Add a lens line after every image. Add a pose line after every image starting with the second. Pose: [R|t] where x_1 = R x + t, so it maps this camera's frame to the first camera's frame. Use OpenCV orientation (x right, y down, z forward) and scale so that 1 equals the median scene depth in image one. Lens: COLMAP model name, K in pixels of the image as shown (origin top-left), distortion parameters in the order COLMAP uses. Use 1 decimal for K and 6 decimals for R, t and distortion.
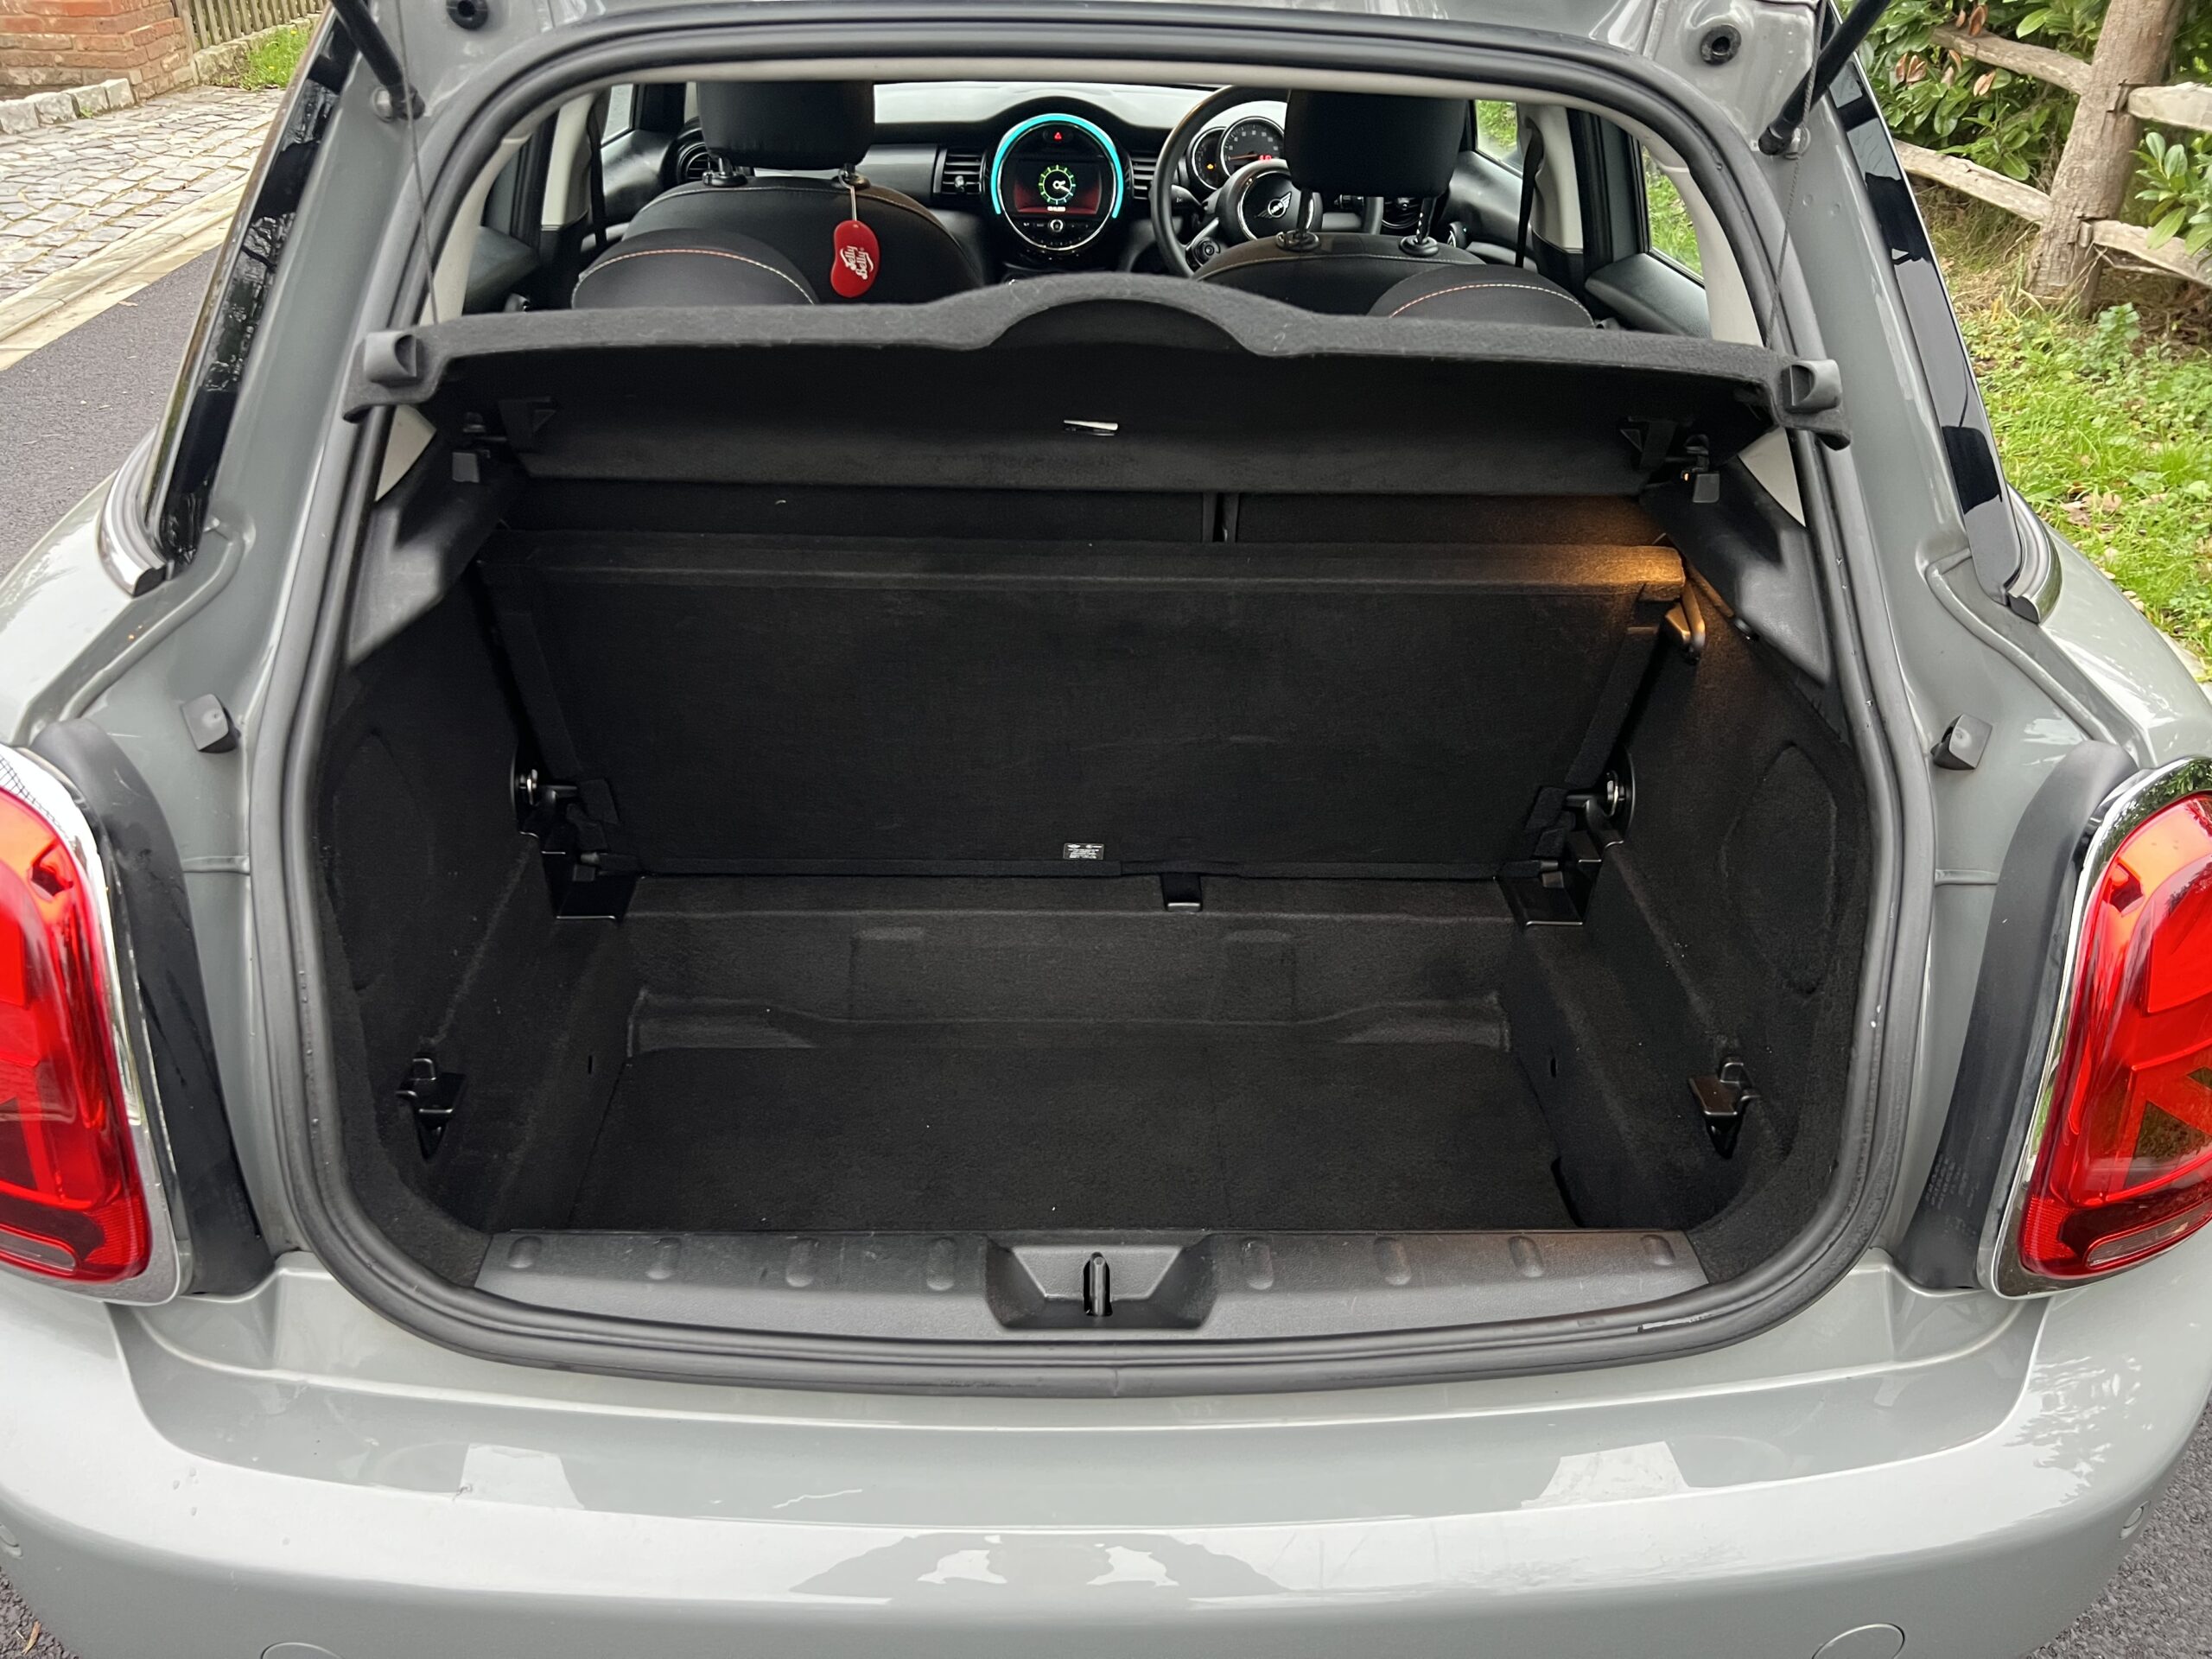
lens RADIAL K [[1663.4, 0, 1096.2], [0, 1663.4, 813.4], [0, 0, 1]] dist [0.049253, -0.056625]
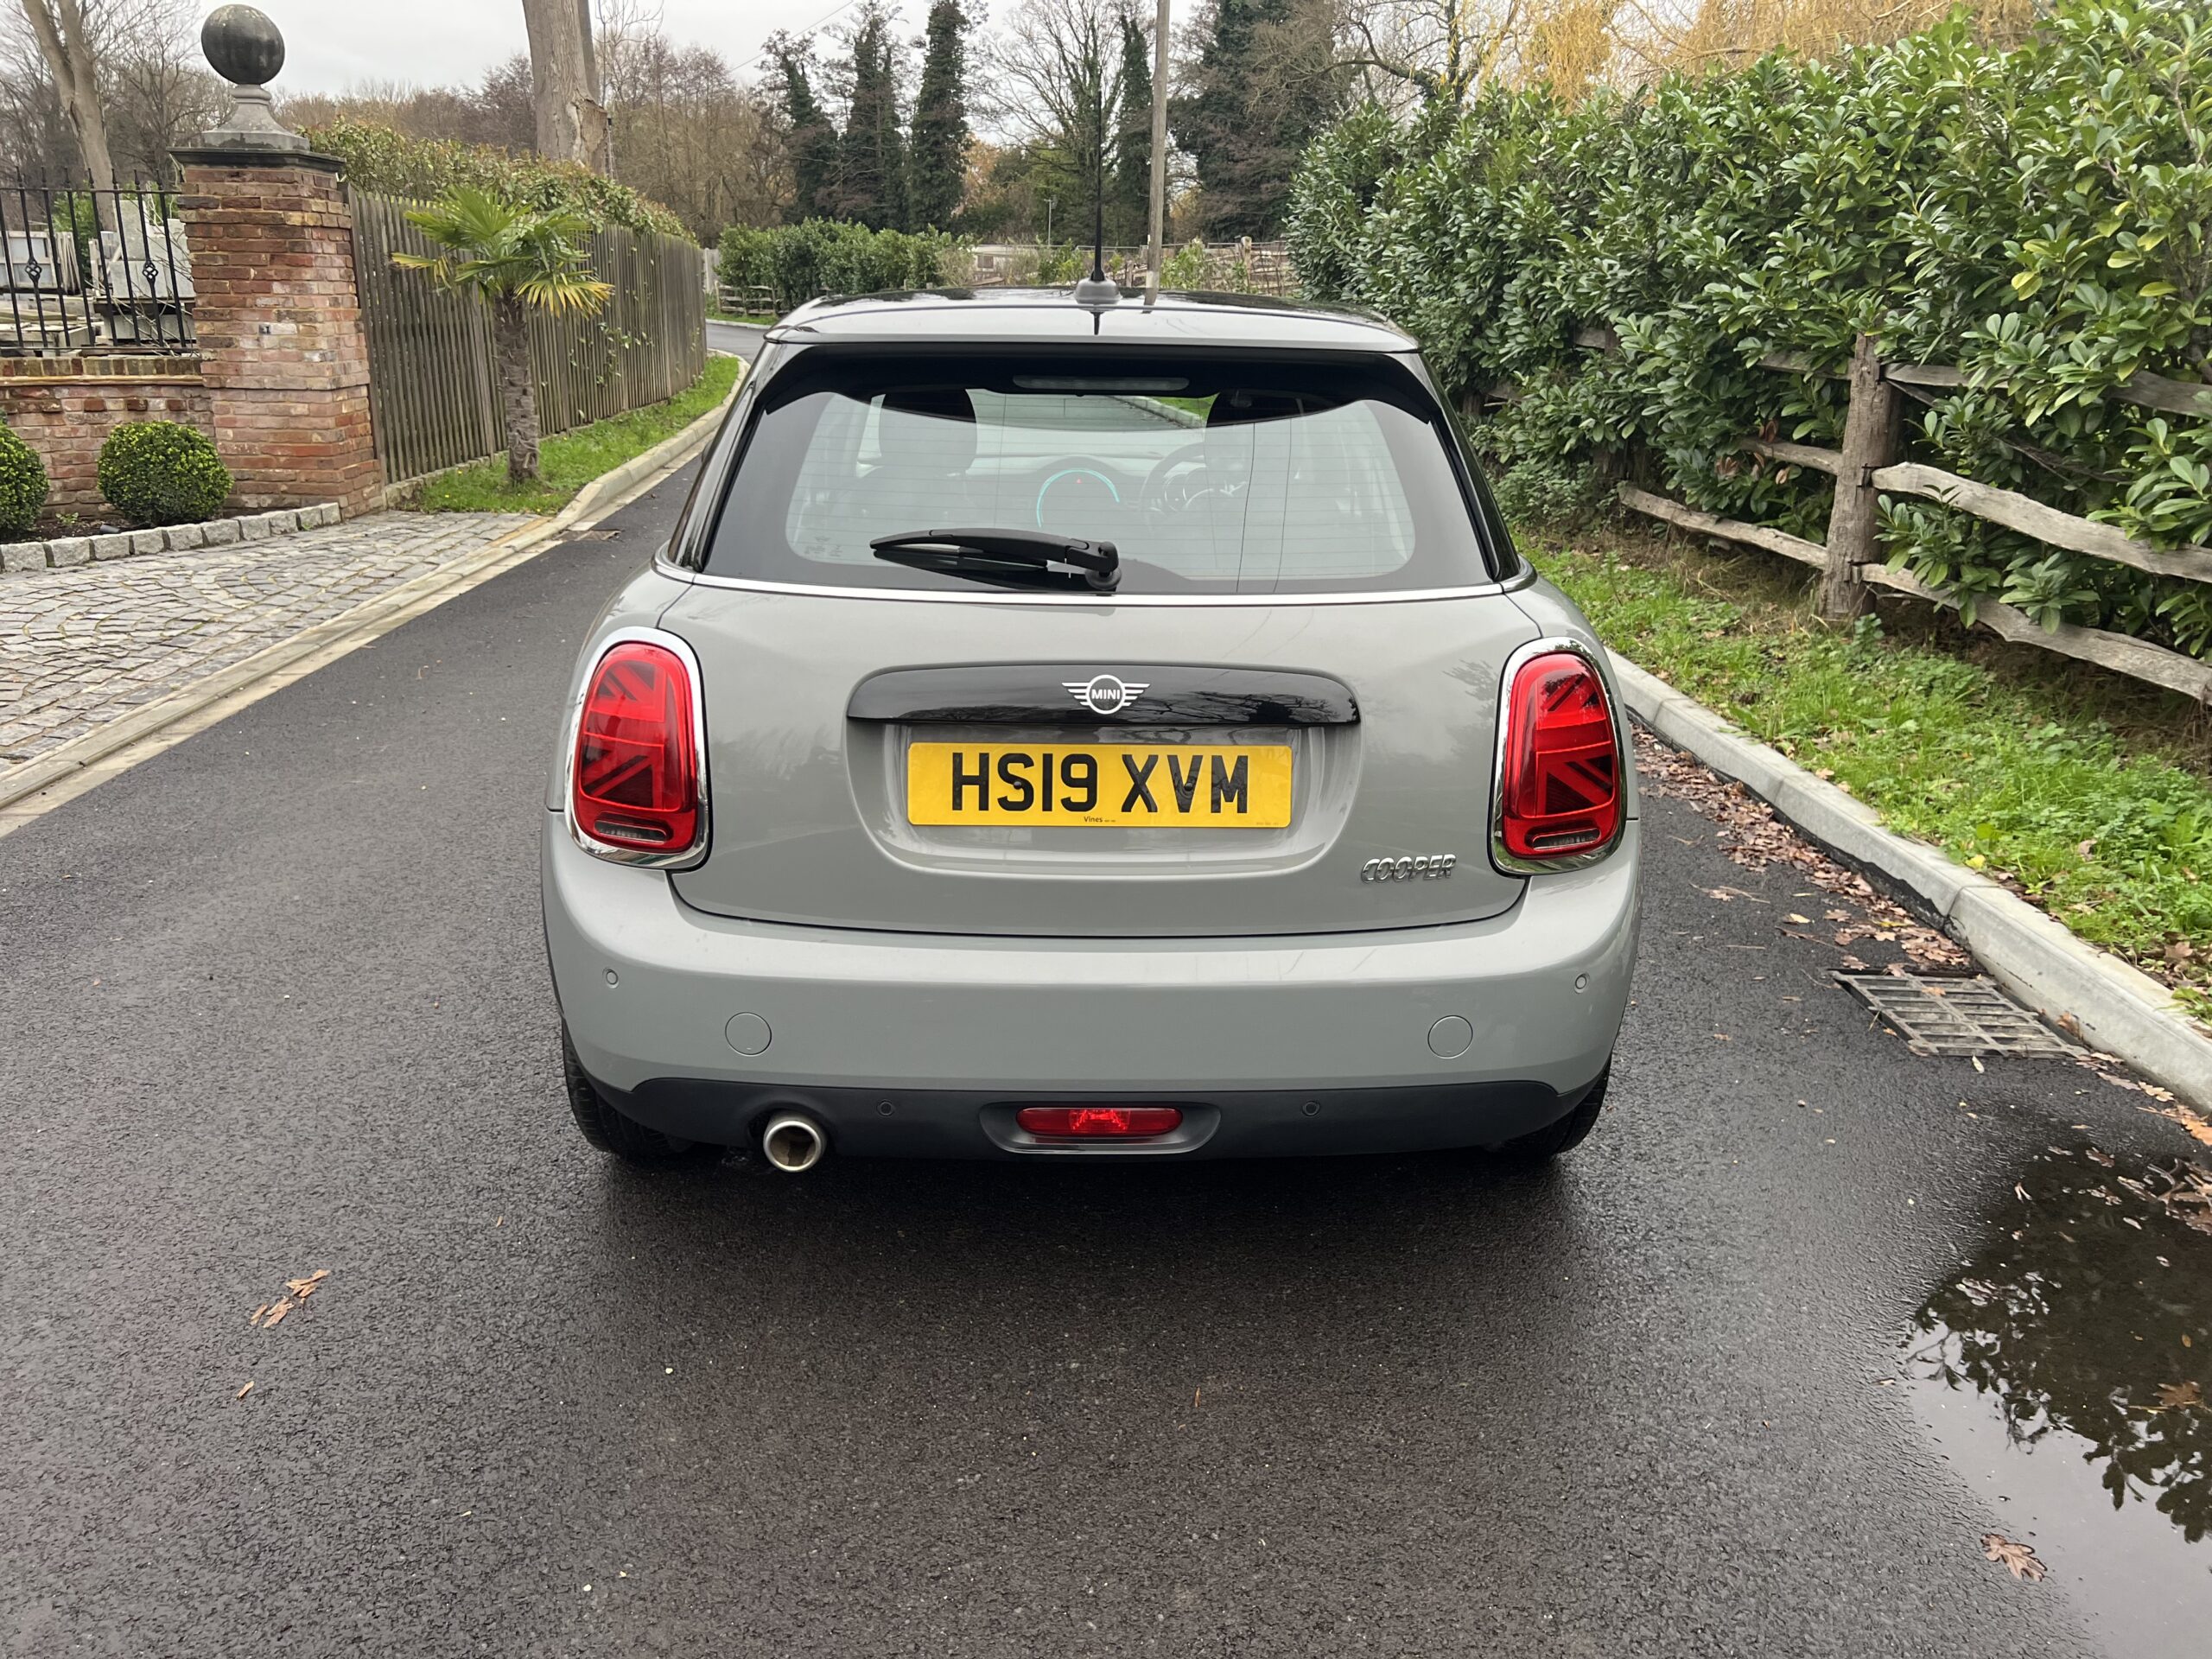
lens RADIAL K [[1664.8, 0, 1103.4], [0, 1664.8, 789.0], [0, 0, 1]] dist [0.047730, -0.043404]
pose [[0.999894, -0.011089, -0.009424, 0.006006], [0.008318, 0.966866, -0.255149, 0.148111], [0.011941, 0.255043, 0.966856, -0.236831]]
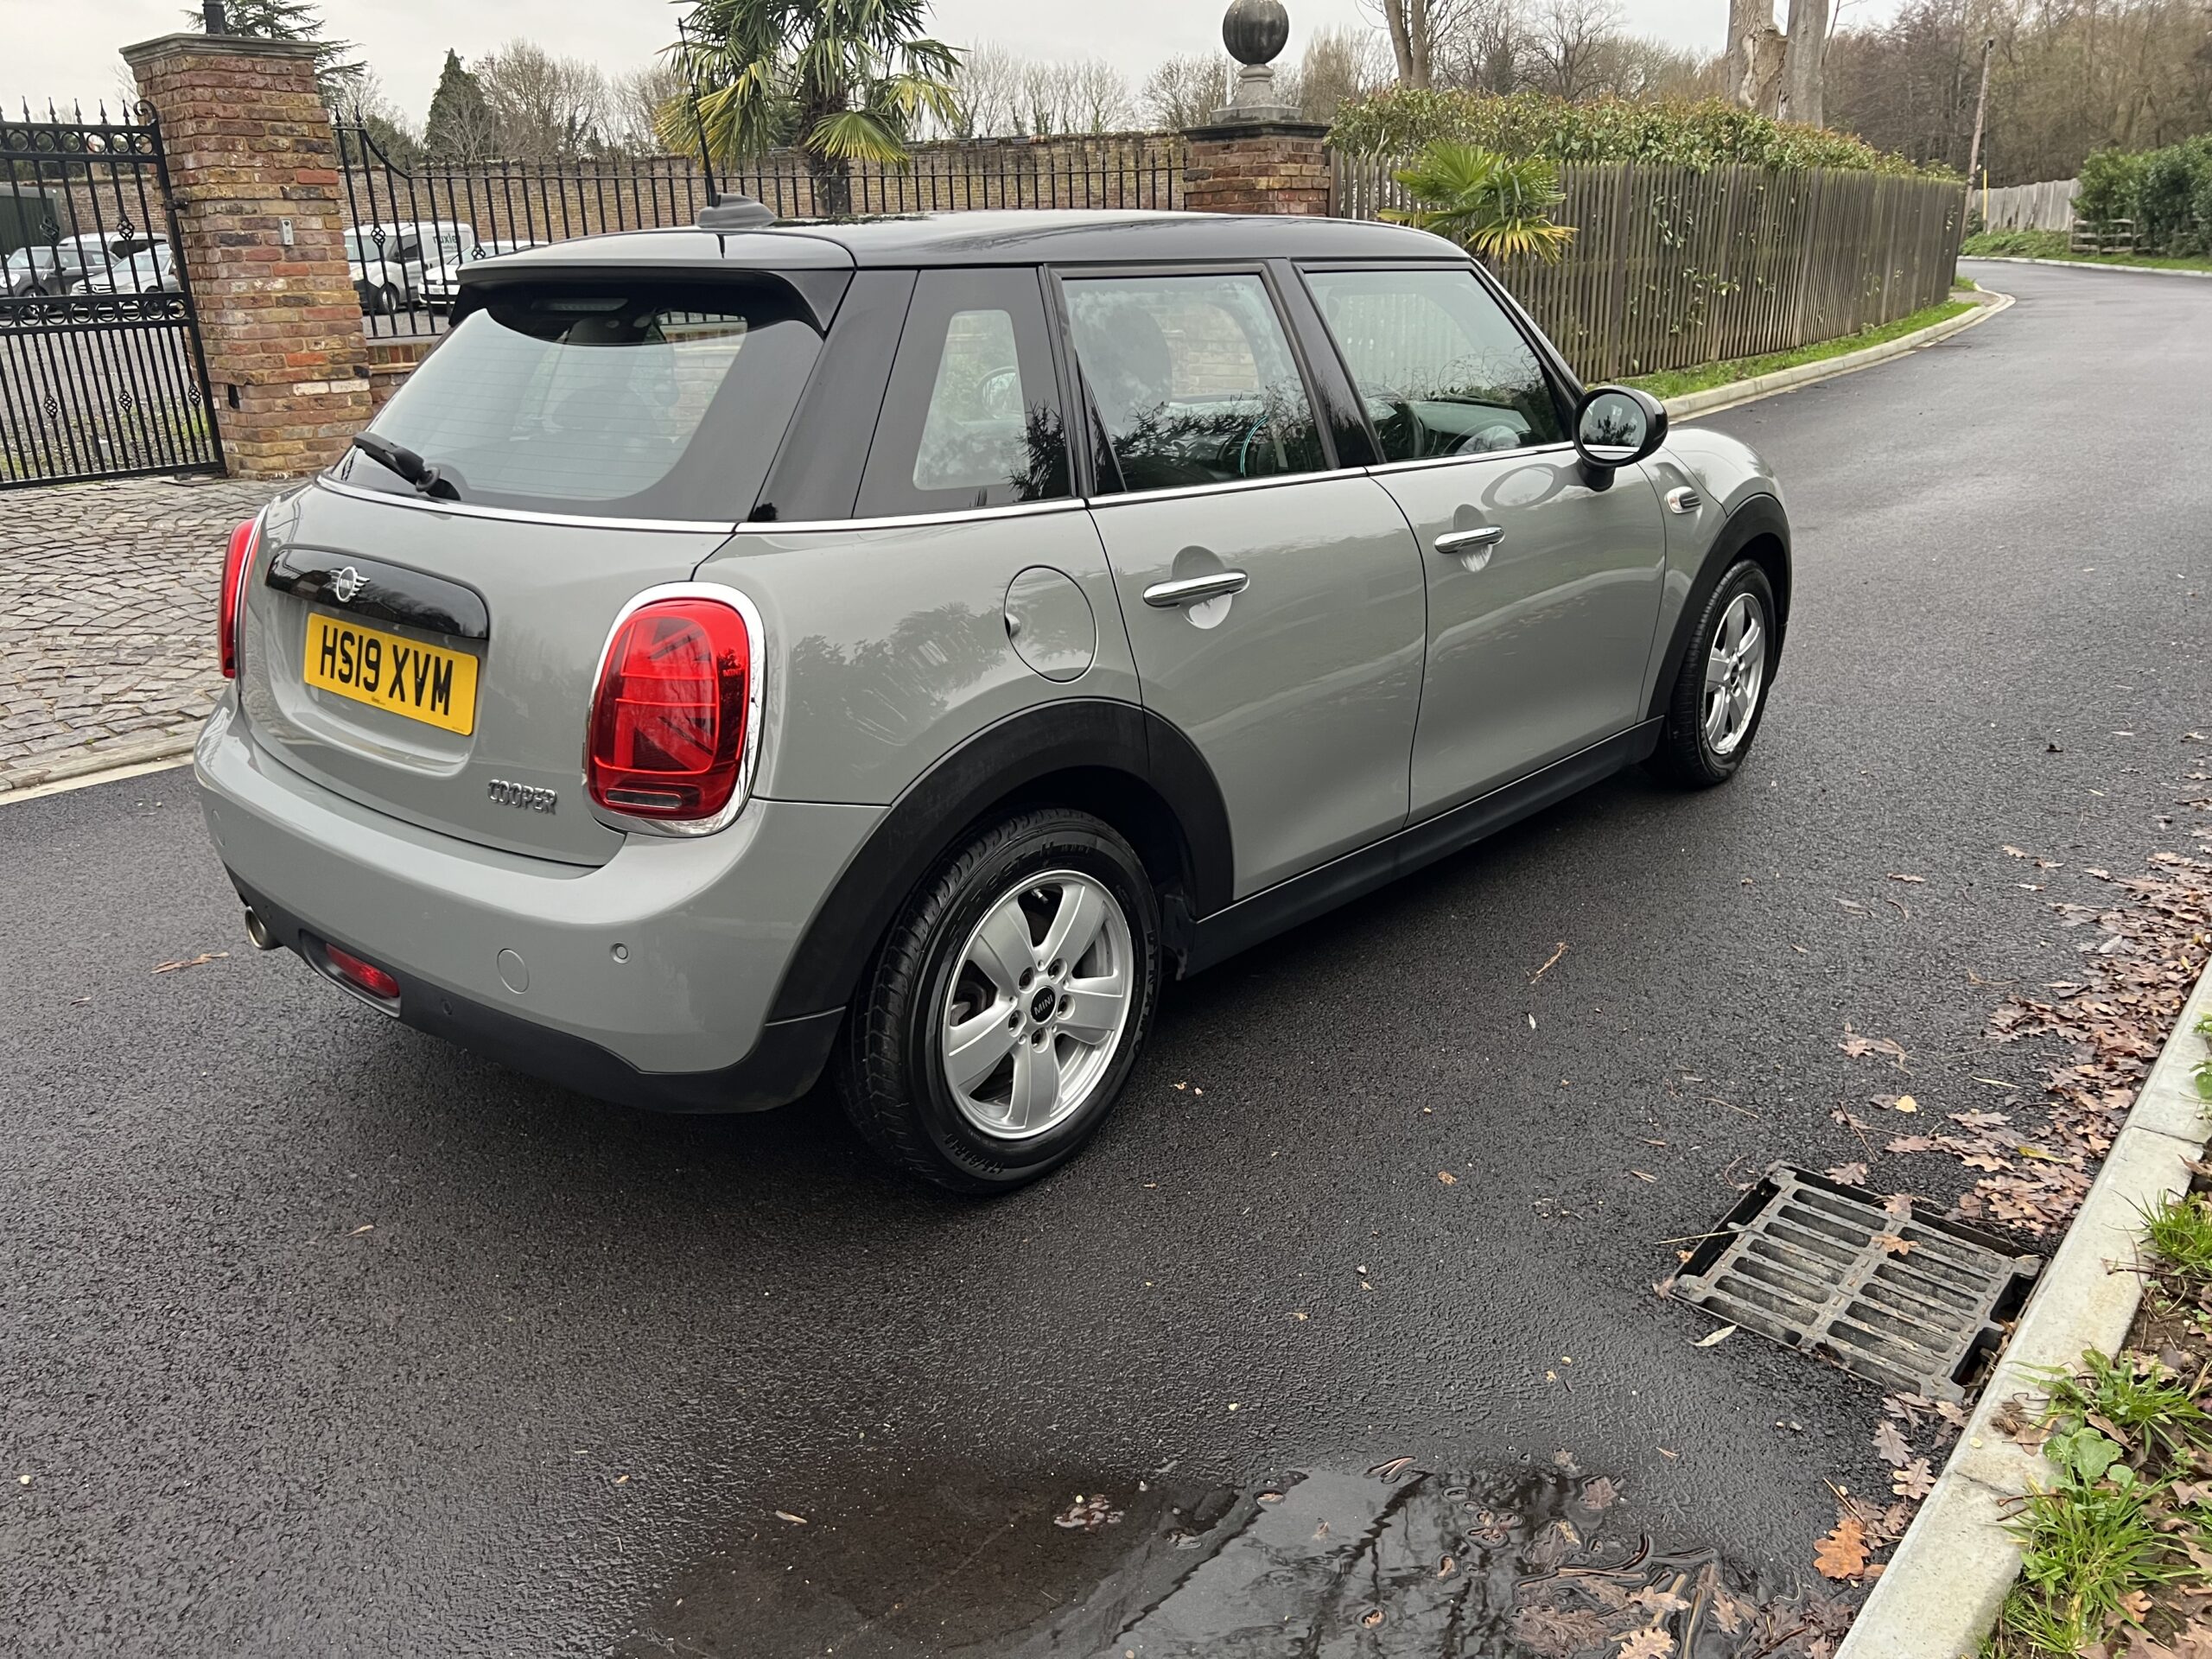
lens RADIAL K [[1663.4, 0, 1096.2], [0, 1663.4, 813.4], [0, 0, 1]] dist [0.049253, -0.056625]
pose [[0.721583, 0.175580, -0.669693, 0.474256], [-0.320065, 0.942334, -0.097804, 0.057210], [0.613902, 0.284919, 0.736169, -0.034899]]
